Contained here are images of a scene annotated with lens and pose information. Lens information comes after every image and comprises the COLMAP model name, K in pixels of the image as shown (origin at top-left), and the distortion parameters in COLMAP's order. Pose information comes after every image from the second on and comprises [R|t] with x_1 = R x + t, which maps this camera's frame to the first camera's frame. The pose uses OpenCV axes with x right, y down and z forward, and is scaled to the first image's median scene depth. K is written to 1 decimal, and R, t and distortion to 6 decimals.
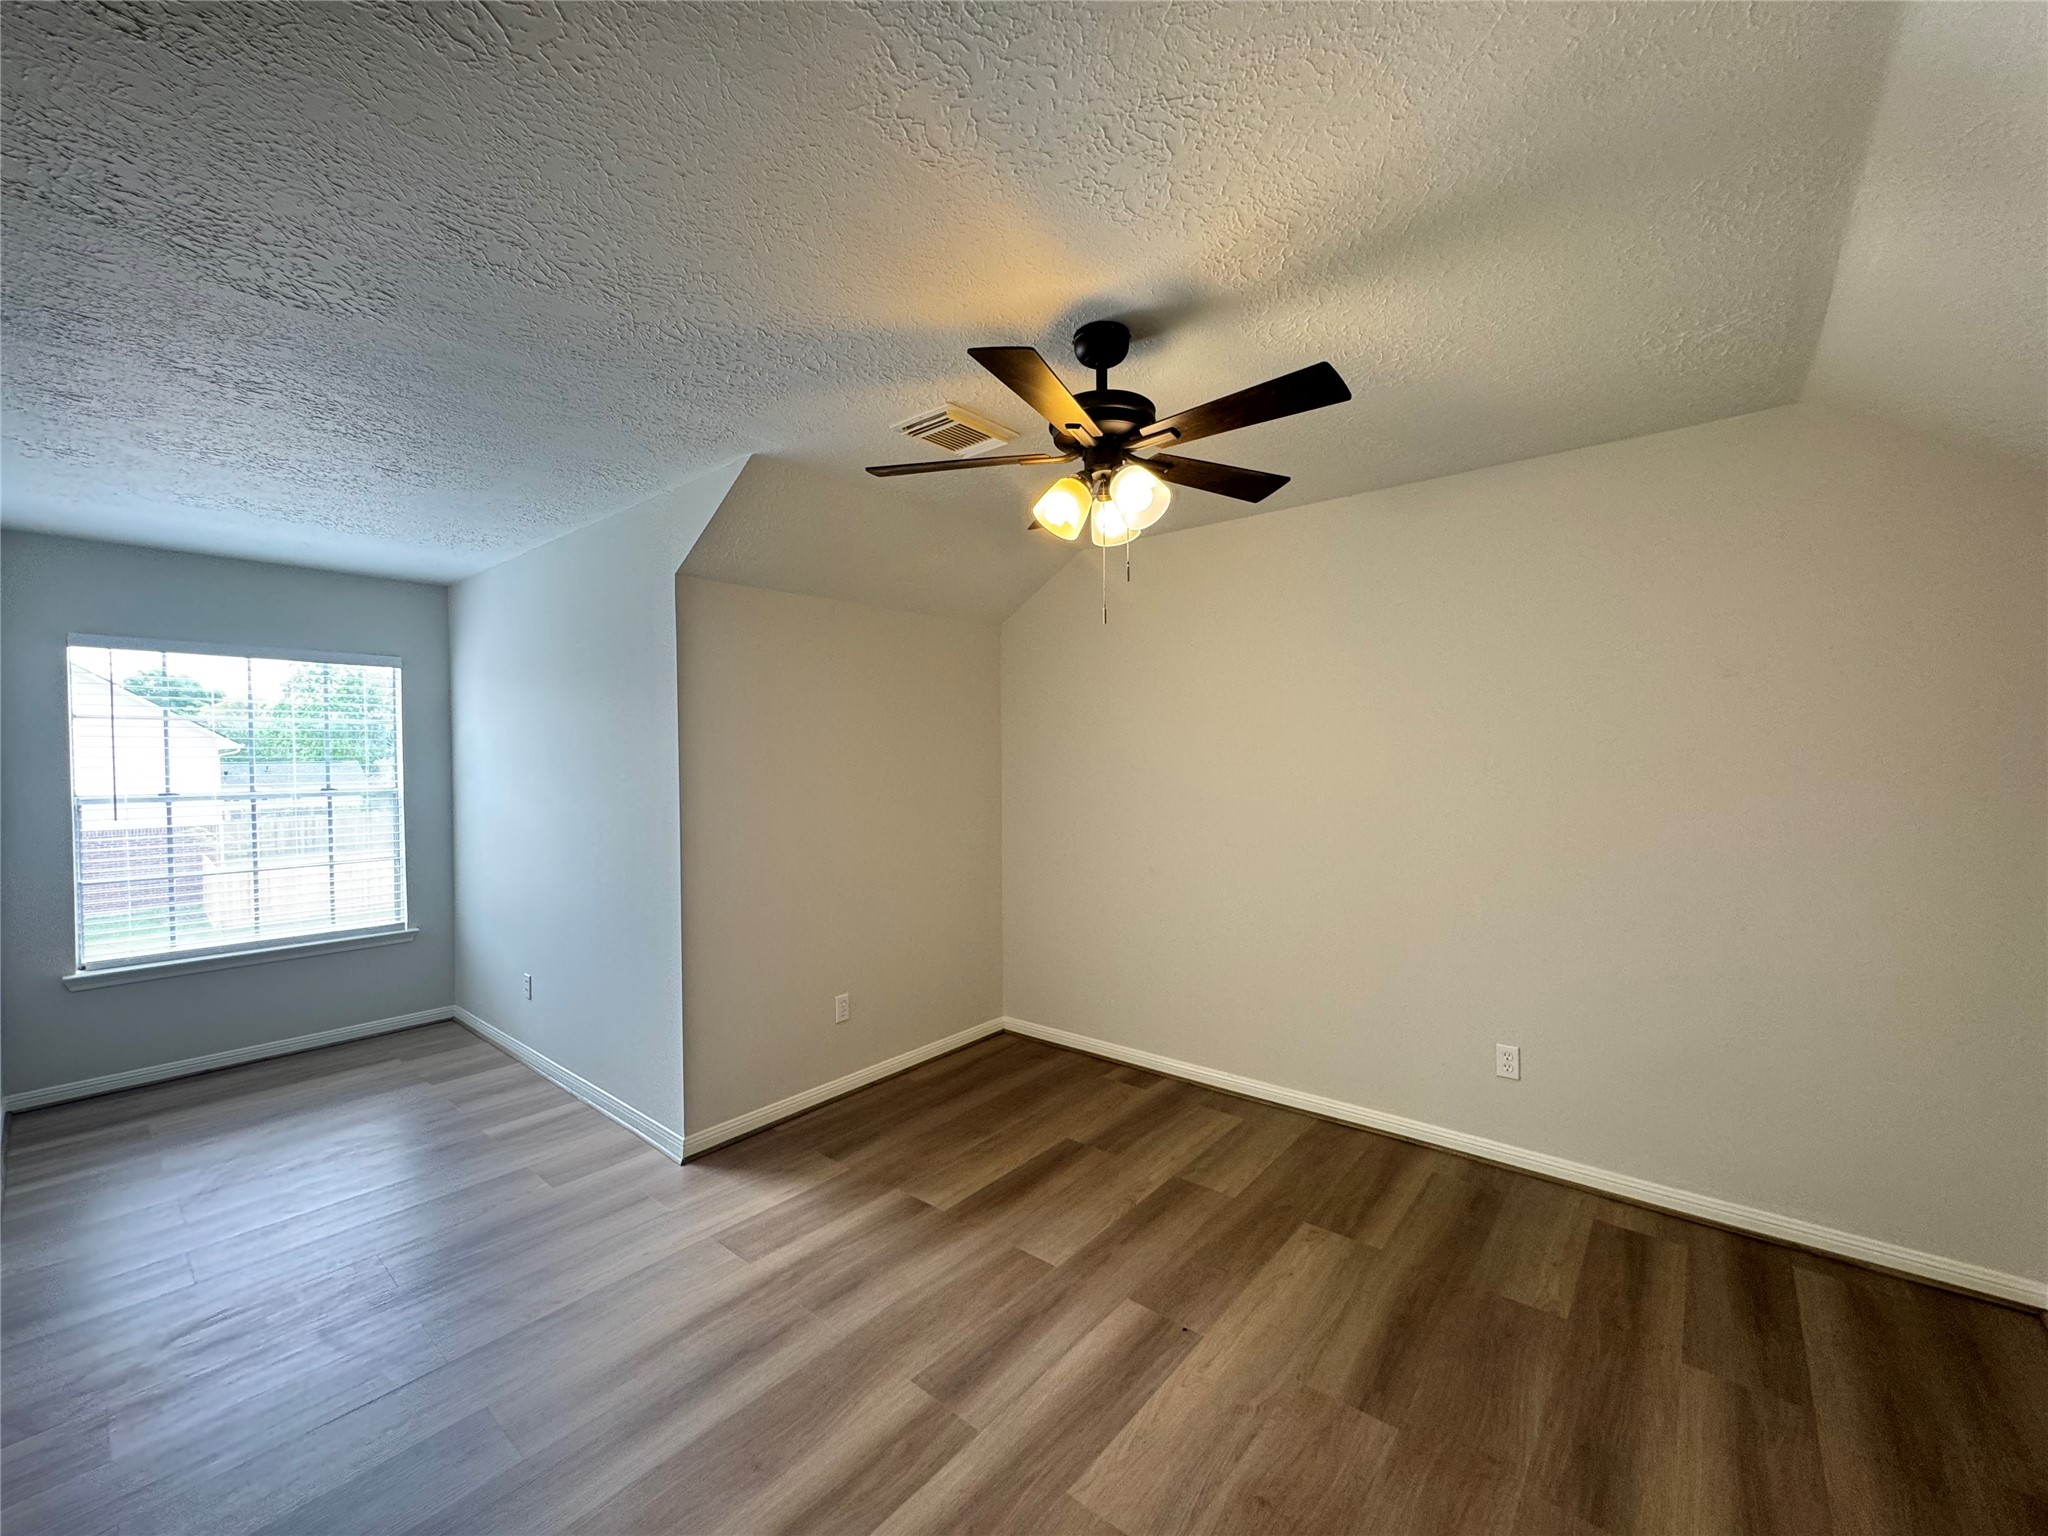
lens RADIAL K [[826.5, 0, 1024.8], [0, 826.5, 757.2], [0, 0, 1]] dist [0.001069, -0.000107]
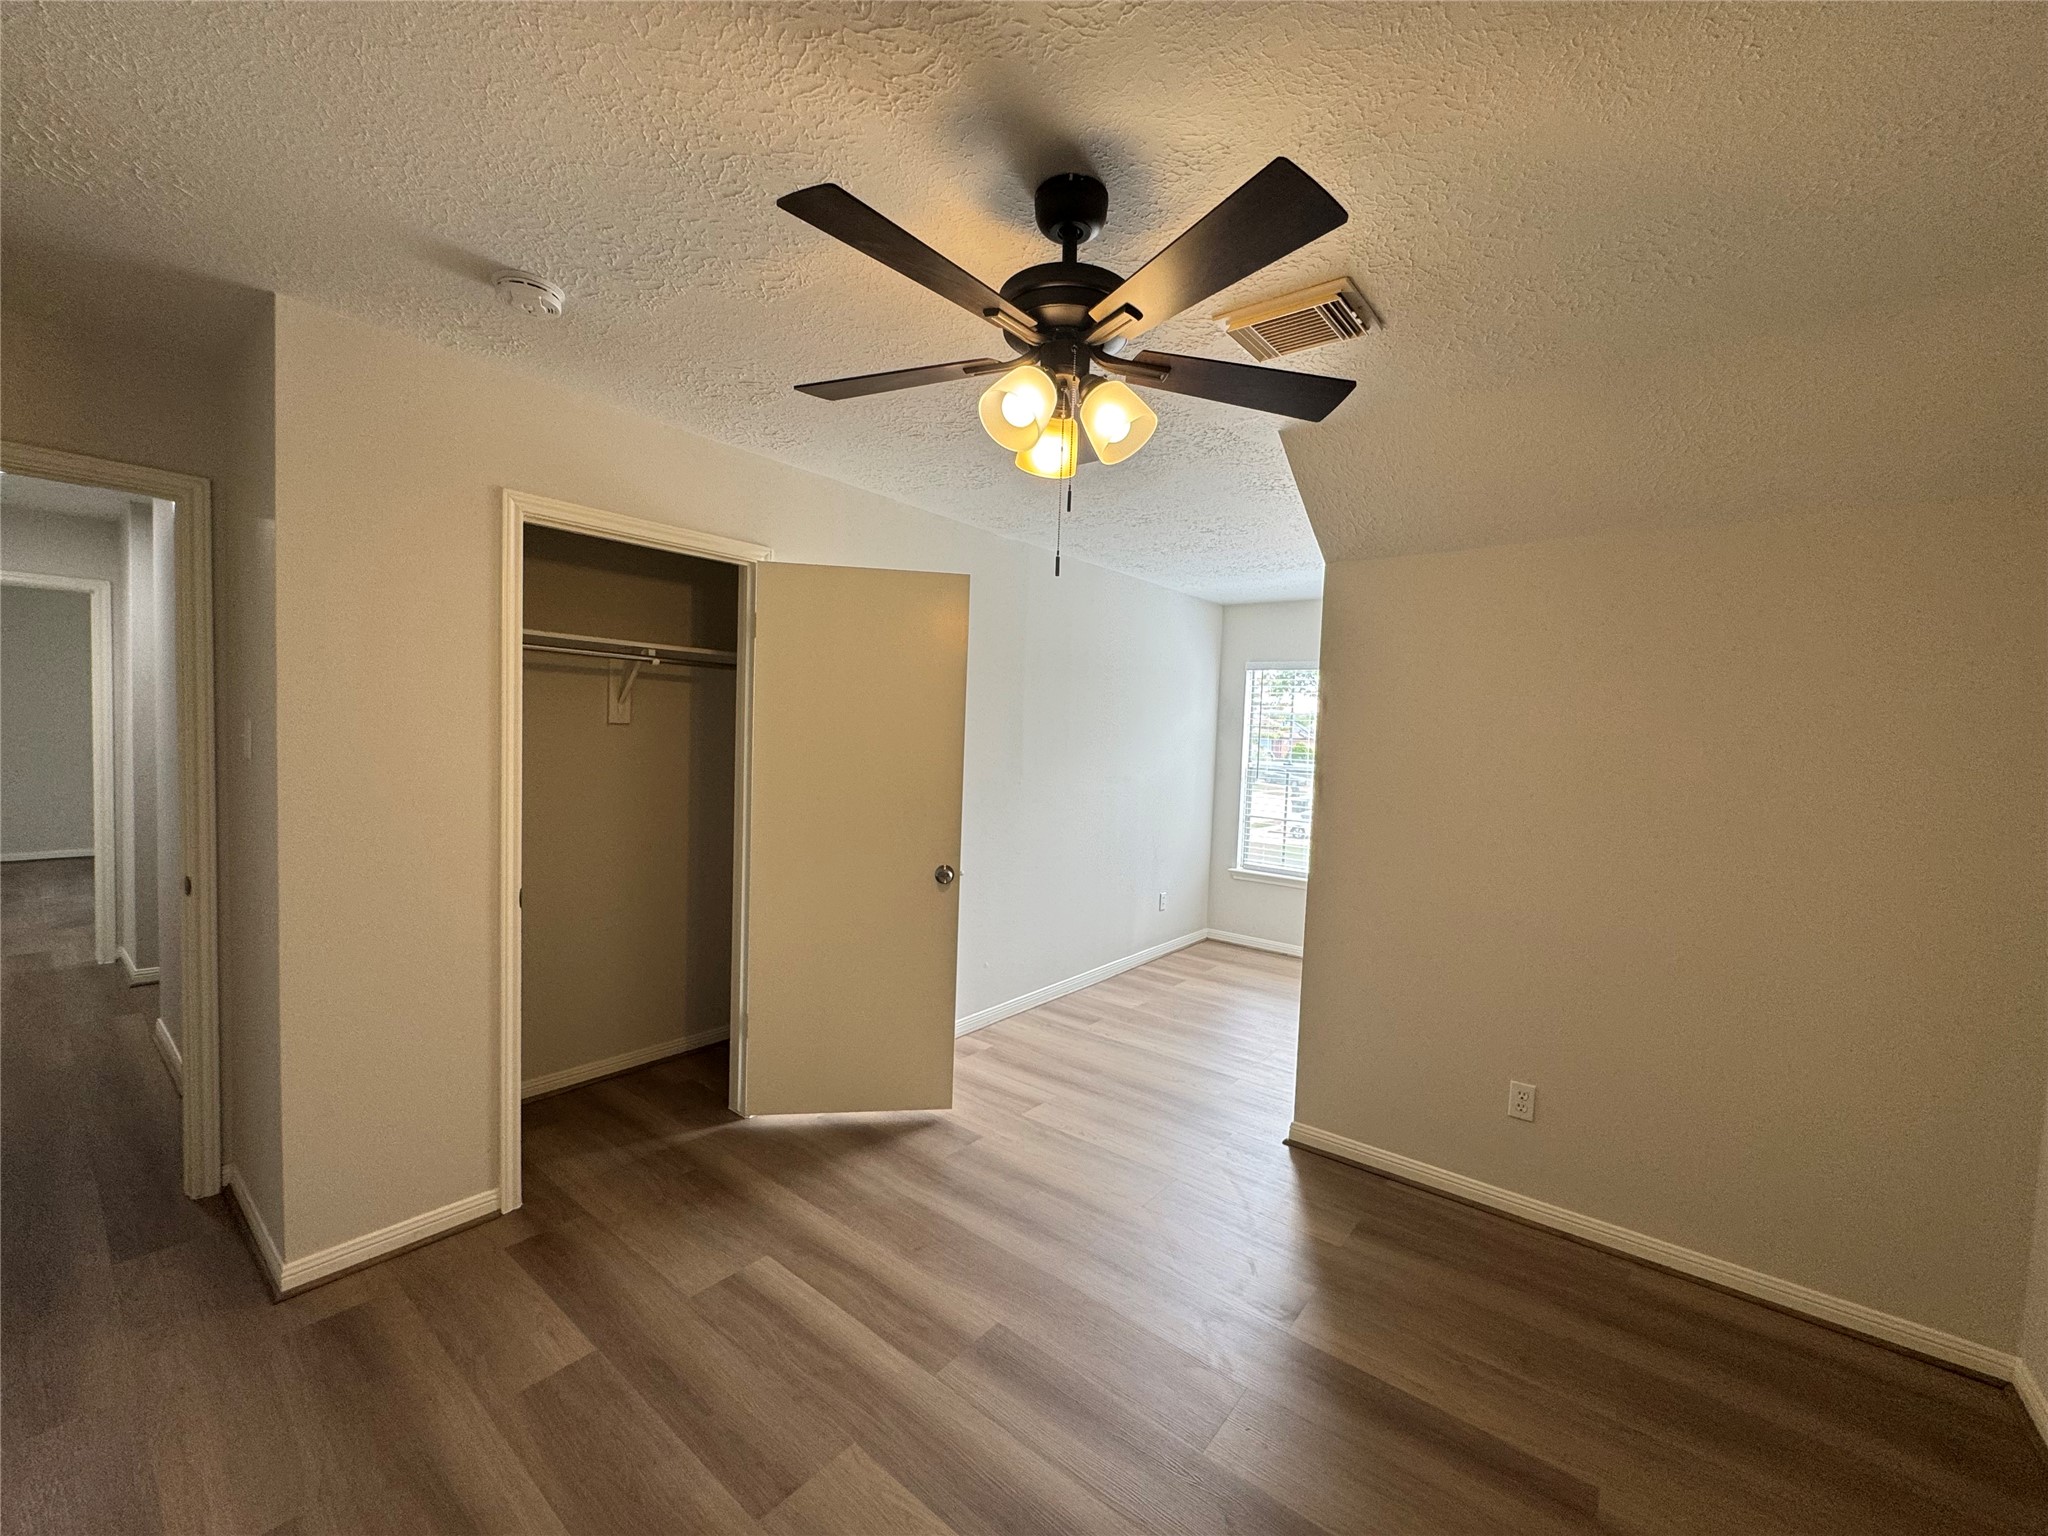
lens RADIAL K [[815.6, 0, 1023.9], [0, 815.6, 772.6], [0, 0, 1]] dist [-0.006071, 0.000750]
pose [[0.029018, 0.063734, -0.997545, 0.469548], [-0.044927, 0.997040, 0.062394, -0.013906], [0.998569, 0.043006, 0.031795, 0.522550]]
